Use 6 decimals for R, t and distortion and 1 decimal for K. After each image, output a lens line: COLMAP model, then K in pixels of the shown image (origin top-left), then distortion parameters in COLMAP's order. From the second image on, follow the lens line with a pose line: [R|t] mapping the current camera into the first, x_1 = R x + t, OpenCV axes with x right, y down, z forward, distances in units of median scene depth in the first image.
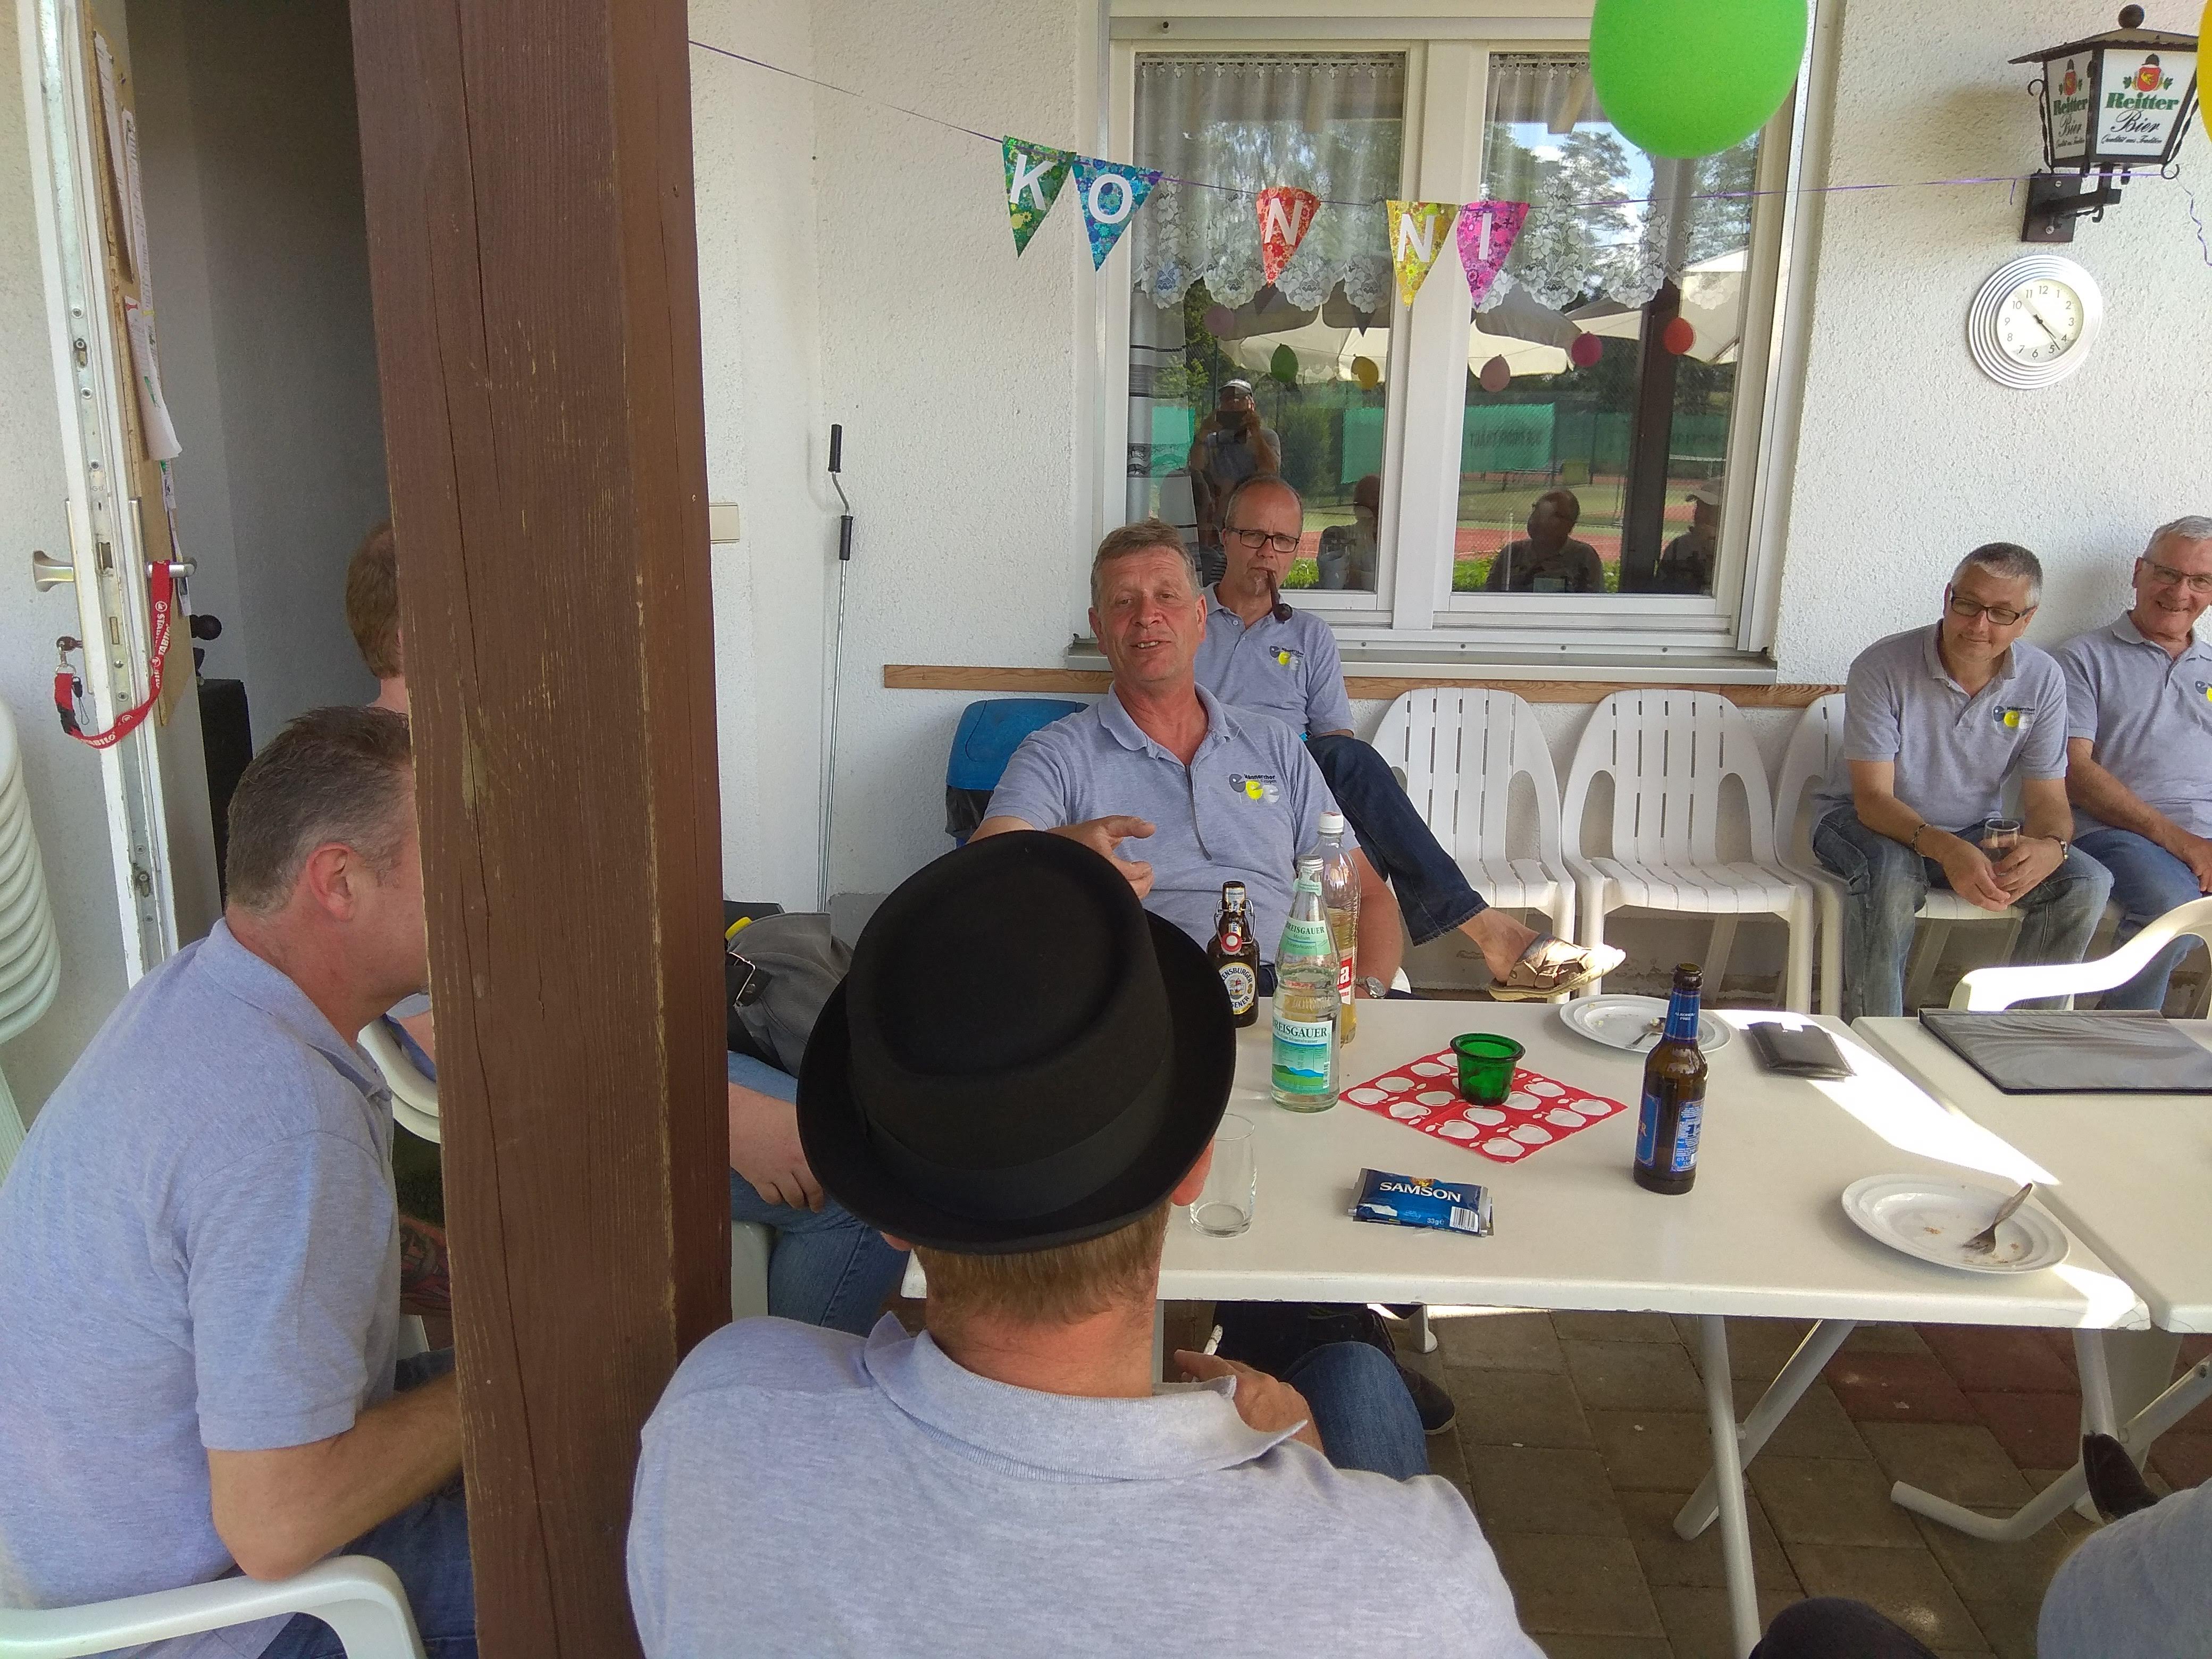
lens RADIAL K [[1724.5, 0, 1096.1], [0, 1724.5, 817.5], [0, 0, 1]] dist [0.115270, -0.160245]
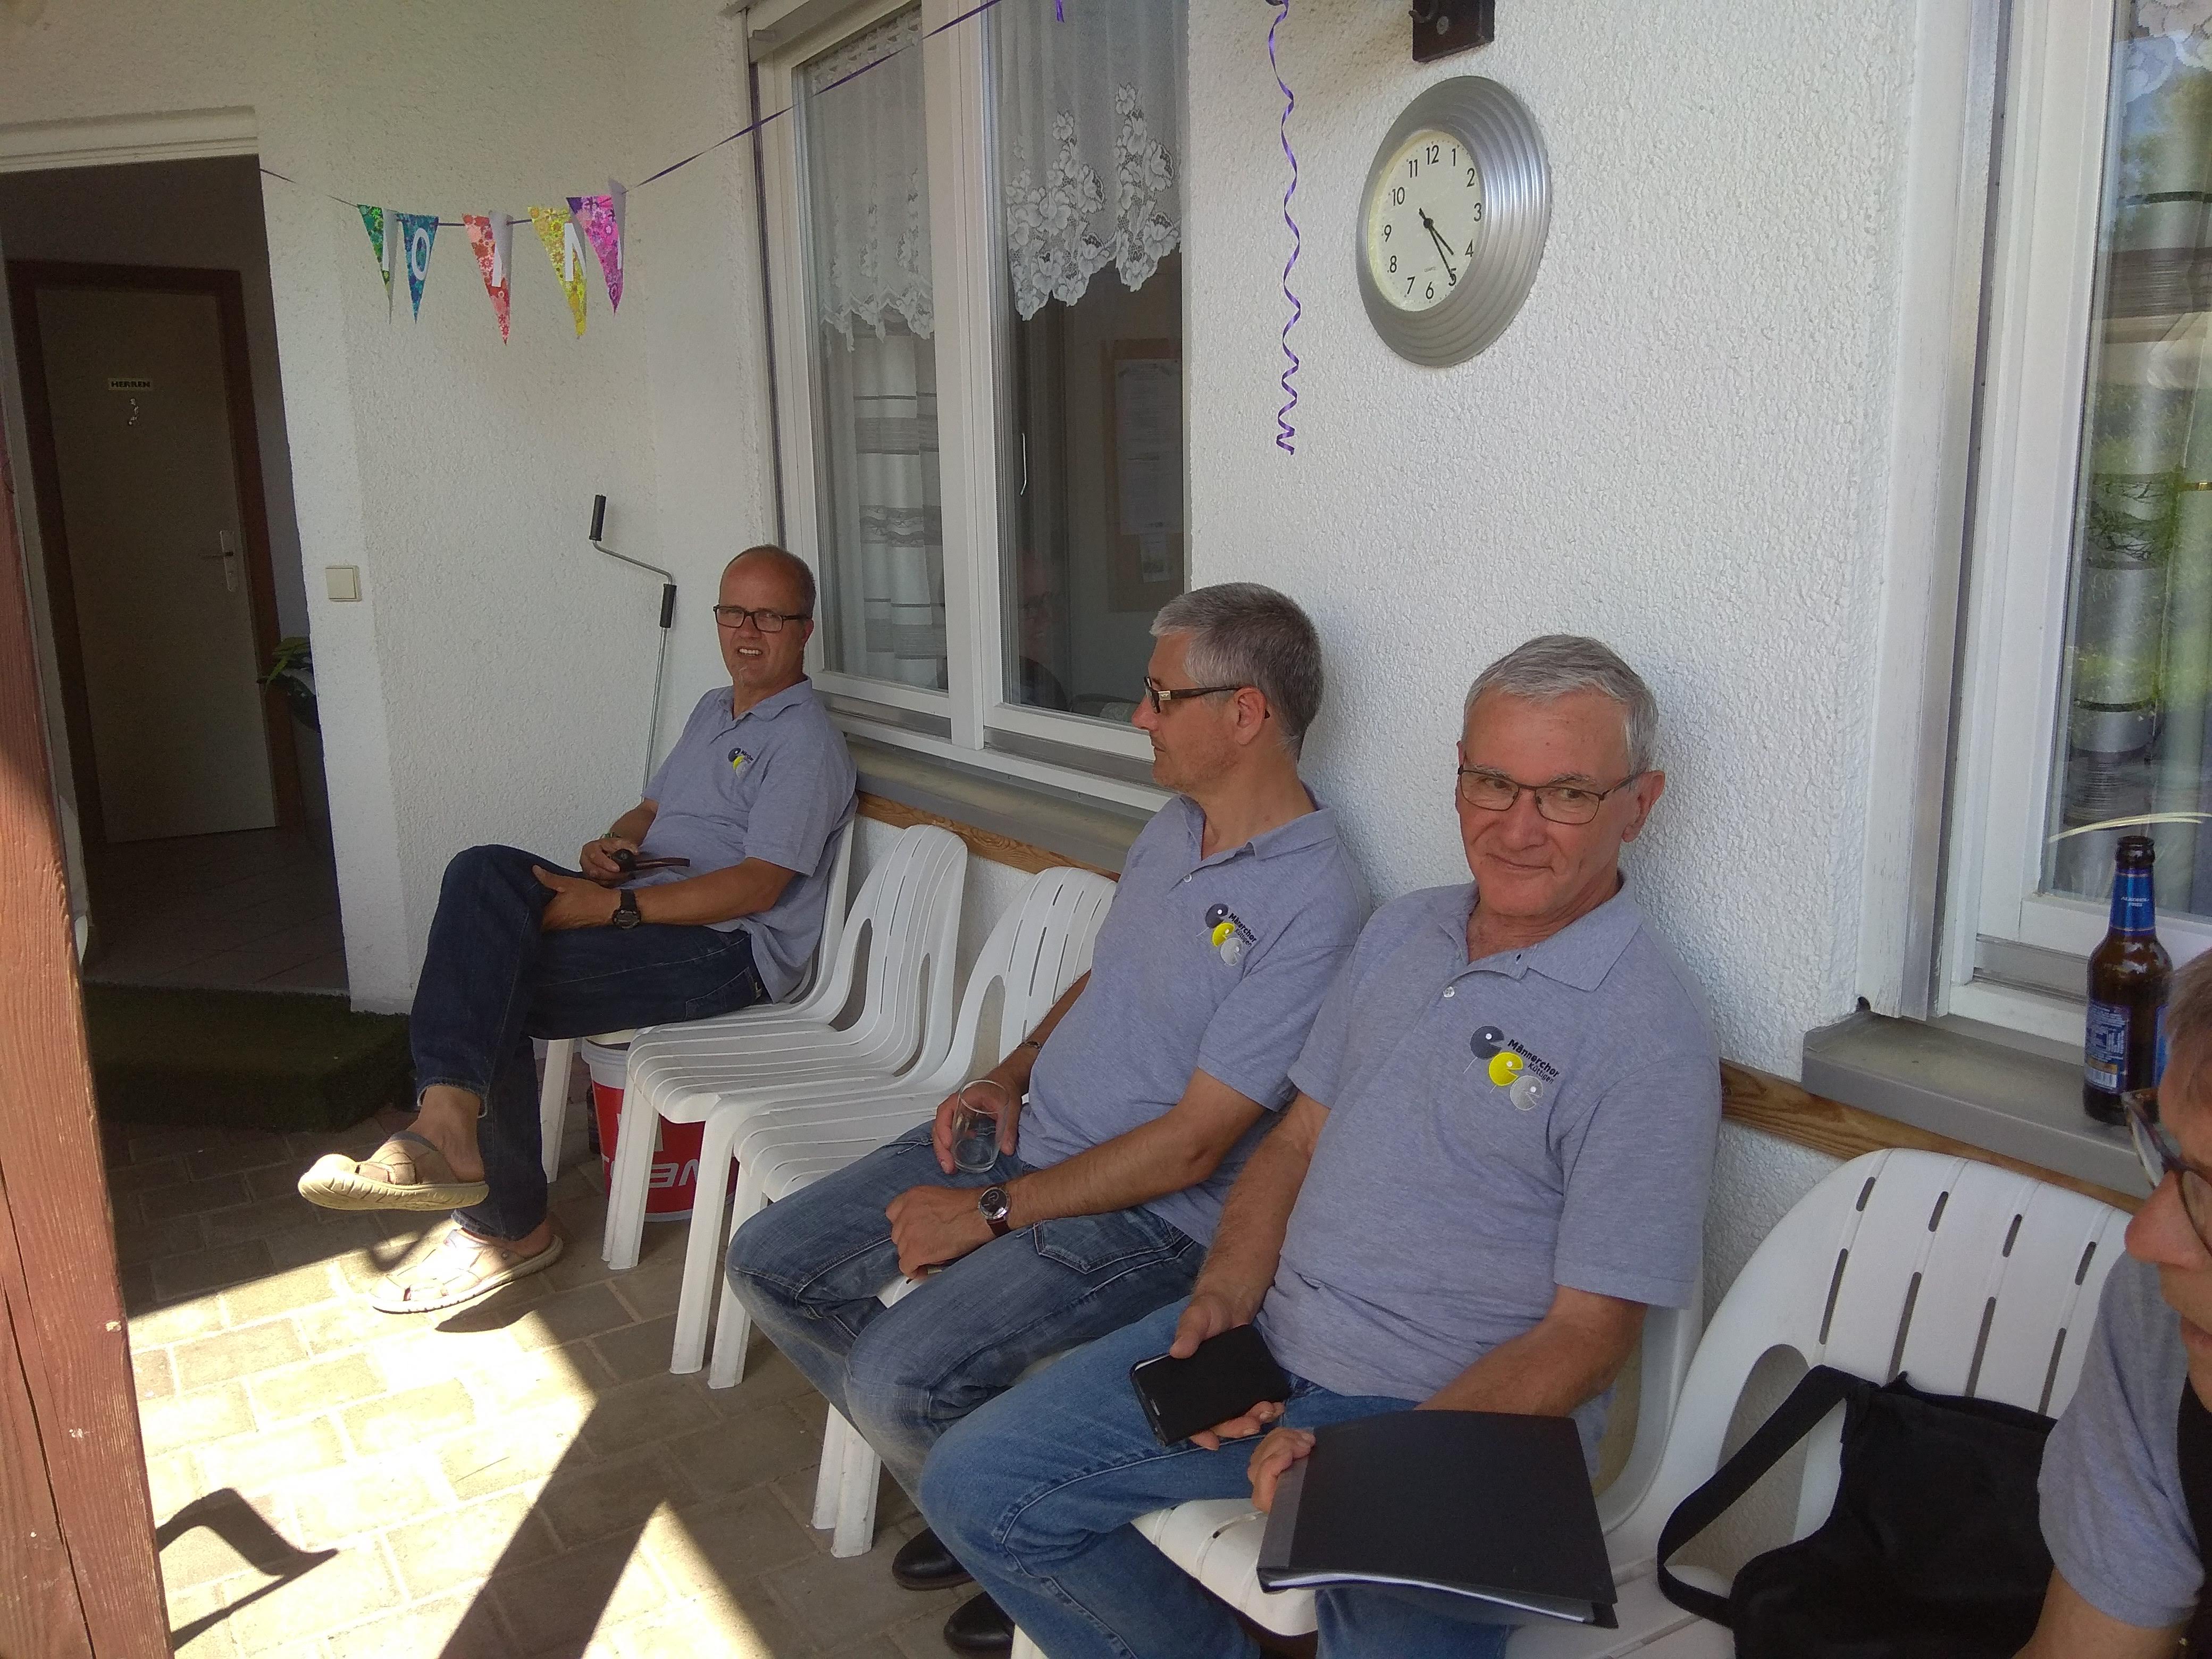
lens RADIAL K [[1724.5, 0, 1096.1], [0, 1724.5, 817.5], [0, 0, 1]] dist [0.115270, -0.160245]
pose [[0.586167, 0.129115, -0.799836, 1.032181], [-0.153872, 0.986993, 0.046561, -0.152463], [0.795444, 0.095780, 0.598410, 0.749013]]
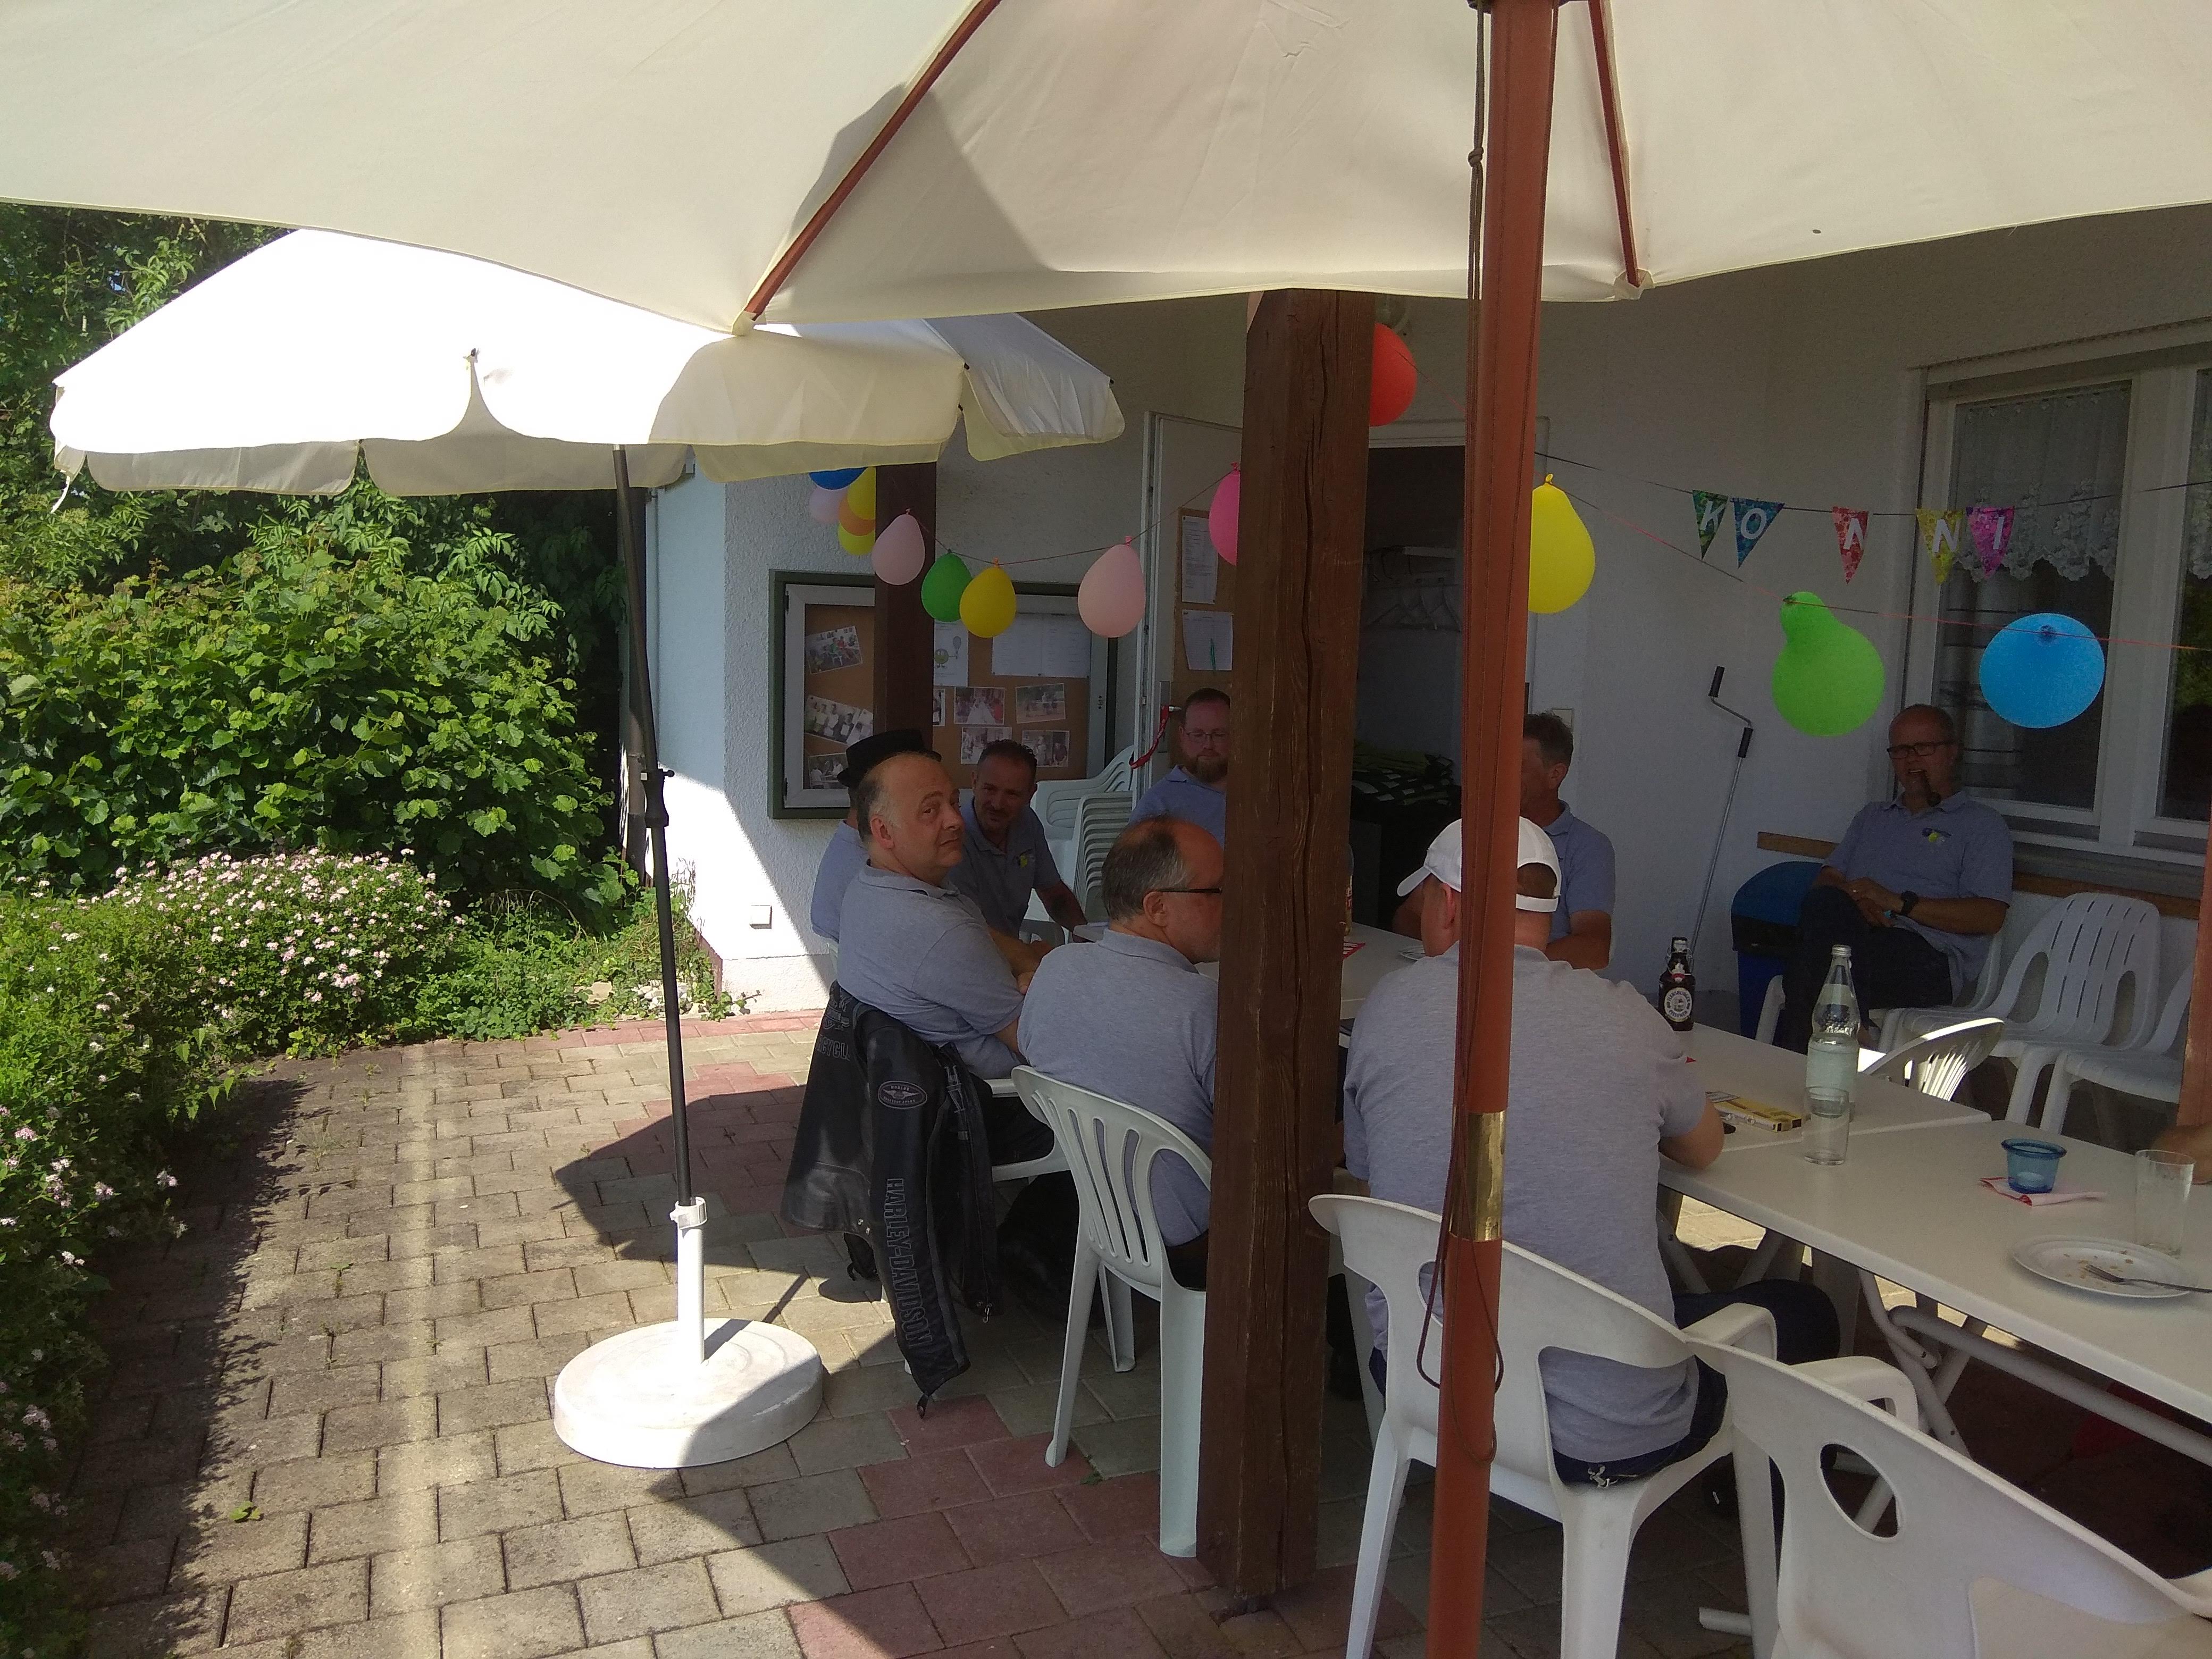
lens RADIAL K [[1724.5, 0, 1096.1], [0, 1724.5, 817.5], [0, 0, 1]] dist [0.115270, -0.160245]
pose [[0.435875, 0.094349, -0.895048, 1.178570], [-0.220561, 0.975362, -0.004595, 0.038722], [0.872563, 0.199416, 0.445946, -0.158162]]
